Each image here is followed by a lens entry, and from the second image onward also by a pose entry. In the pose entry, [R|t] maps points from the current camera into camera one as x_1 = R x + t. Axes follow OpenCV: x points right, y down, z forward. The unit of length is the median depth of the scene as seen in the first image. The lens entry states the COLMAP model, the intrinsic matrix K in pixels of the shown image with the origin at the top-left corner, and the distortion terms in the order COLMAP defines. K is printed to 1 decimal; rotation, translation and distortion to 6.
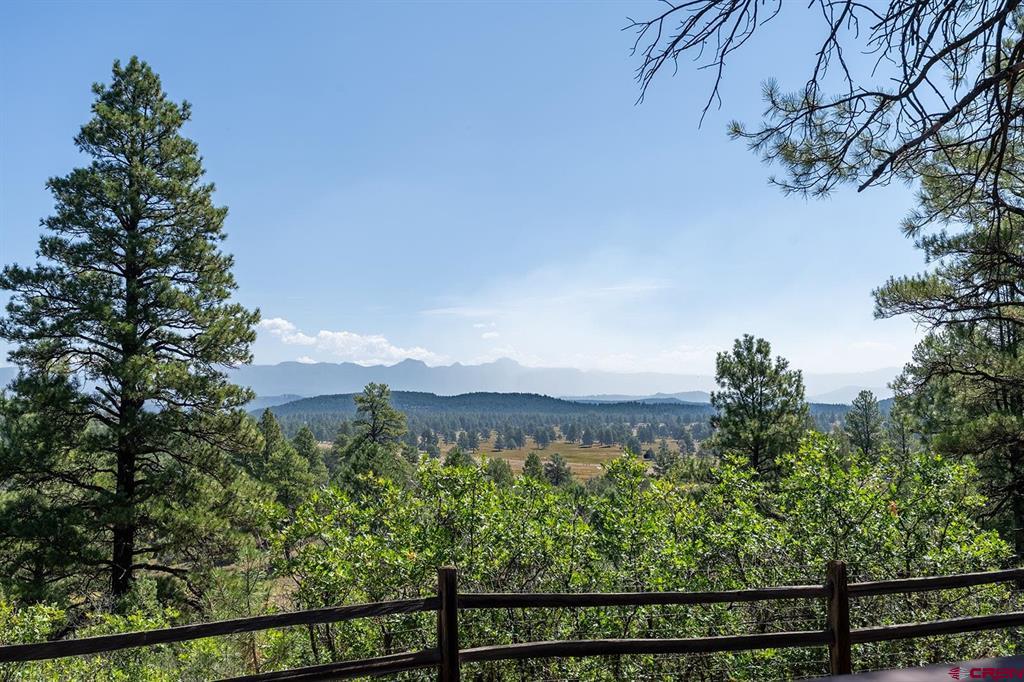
lens RADIAL K [[1008.1, 0, 512.7], [0, 1008.1, 341.5], [0, 0, 1]] dist [0.007782, 0.000000]
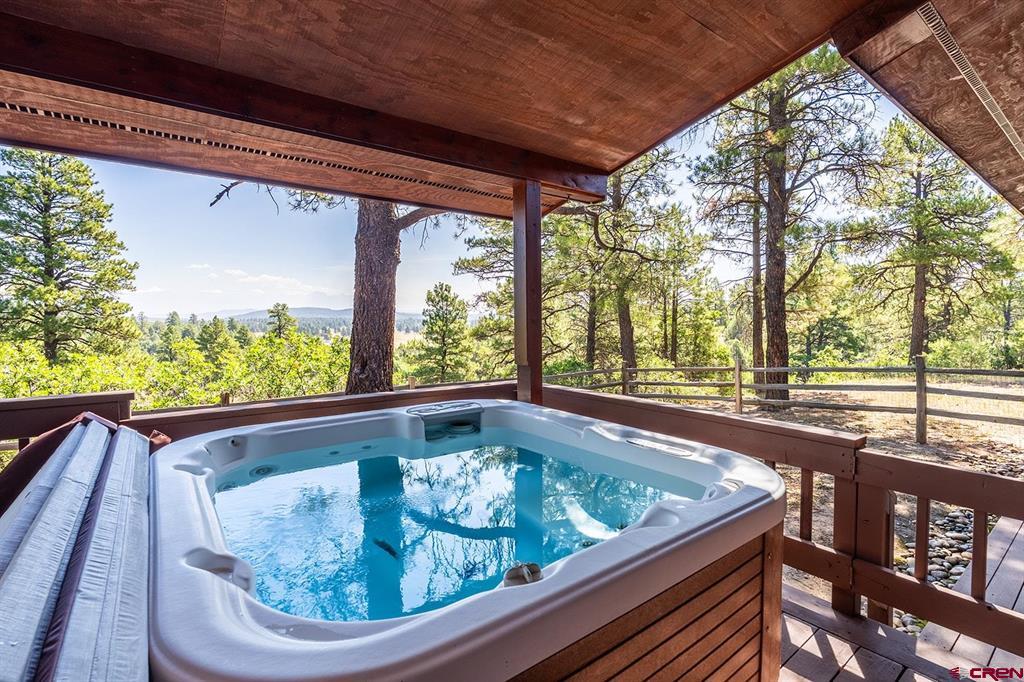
lens RADIAL K [[464.0, 0, 510.8], [0, 464.0, 336.2], [0, 0, 1]] dist [0.002775, -0.000273]
pose [[0.964115, -0.009584, 0.265311, 0.114720], [-0.019532, 0.994079, 0.106886, -0.001062], [-0.264764, -0.108232, 0.958220, -0.006649]]
